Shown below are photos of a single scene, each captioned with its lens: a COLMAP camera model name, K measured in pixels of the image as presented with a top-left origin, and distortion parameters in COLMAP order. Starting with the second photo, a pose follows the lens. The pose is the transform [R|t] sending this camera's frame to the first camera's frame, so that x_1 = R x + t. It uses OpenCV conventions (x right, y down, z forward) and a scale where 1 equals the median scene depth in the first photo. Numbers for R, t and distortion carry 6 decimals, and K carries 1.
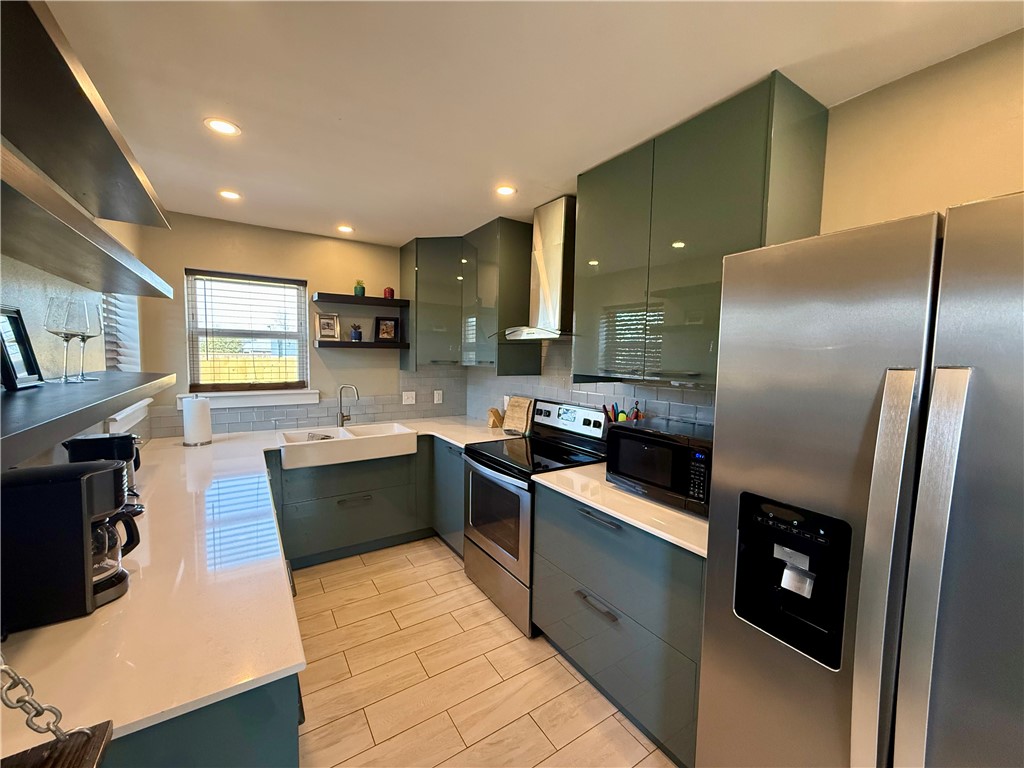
lens RADIAL K [[408.0, 0, 509.0], [0, 408.0, 383.6], [0, 0, 1]] dist [0.000032, -0.000319]
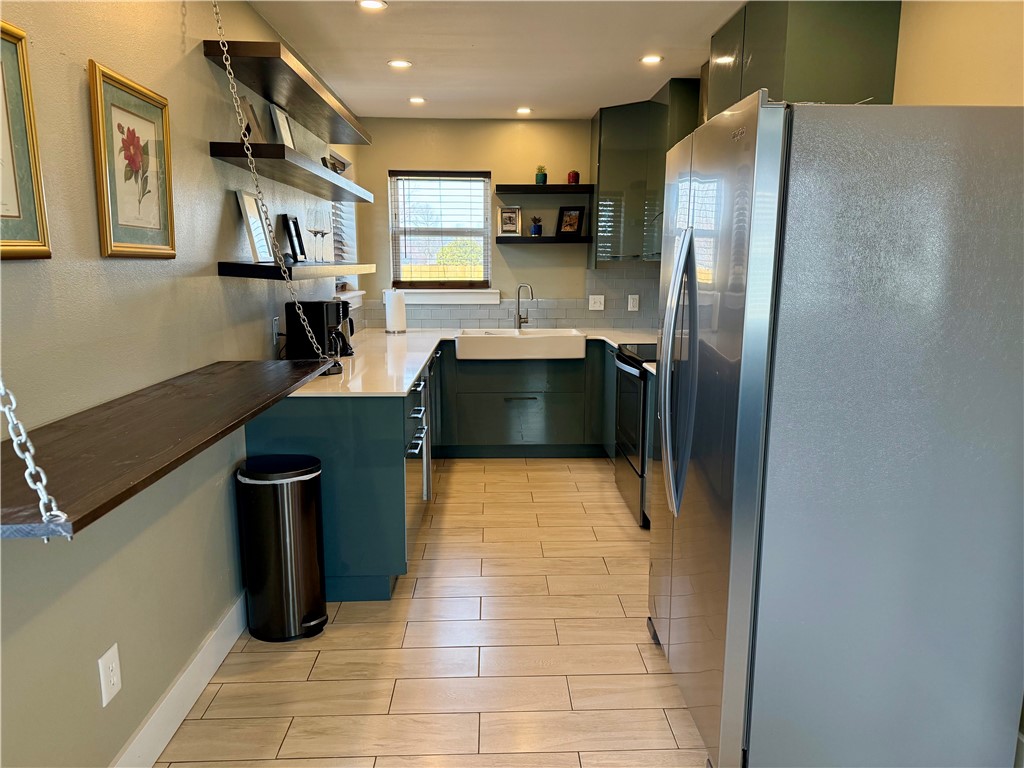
lens RADIAL K [[710.4, 0, 508.3], [0, 710.4, 386.8], [0, 0, 1]] dist [0.128653, -0.198484]
pose [[0.852891, 0.075672, -0.516575, 0.450325], [-0.025750, 0.994333, 0.103143, 0.072768], [0.521453, -0.074668, 0.850007, -0.443184]]
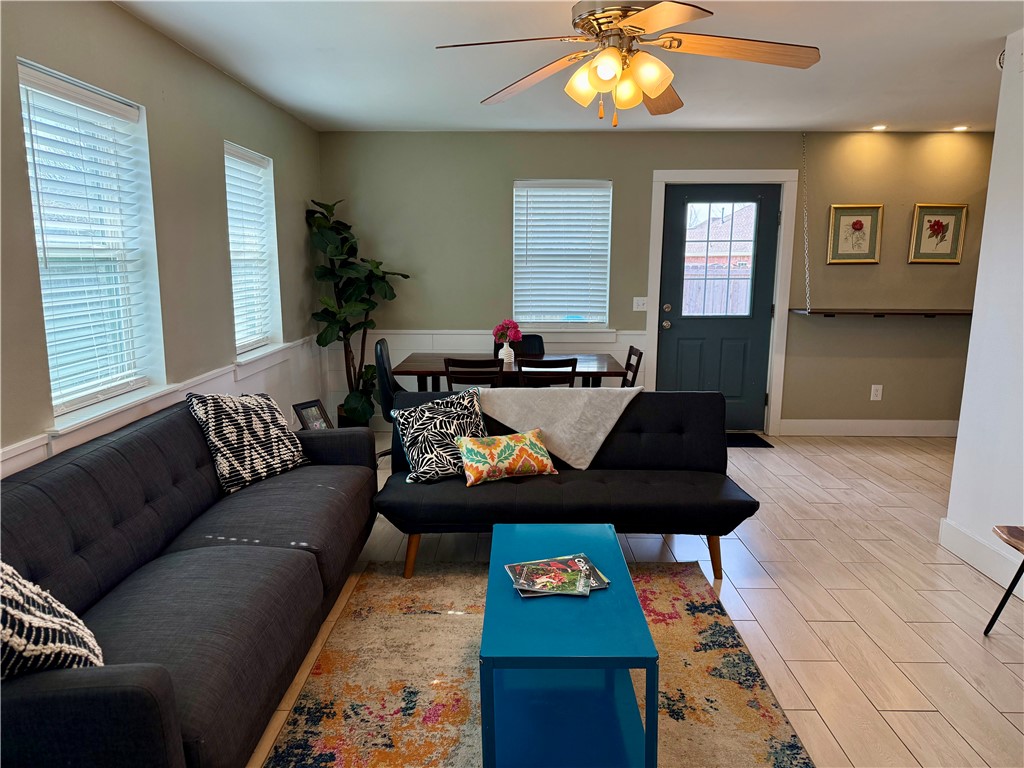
lens RADIAL K [[710.4, 0, 508.3], [0, 710.4, 386.8], [0, 0, 1]] dist [0.128653, -0.198484]
pose [[-0.549705, 0.128195, -0.825464, 1.991087], [-0.072263, 0.977153, 0.199875, 0.048432], [0.832228, 0.169523, -0.527882, 0.069015]]
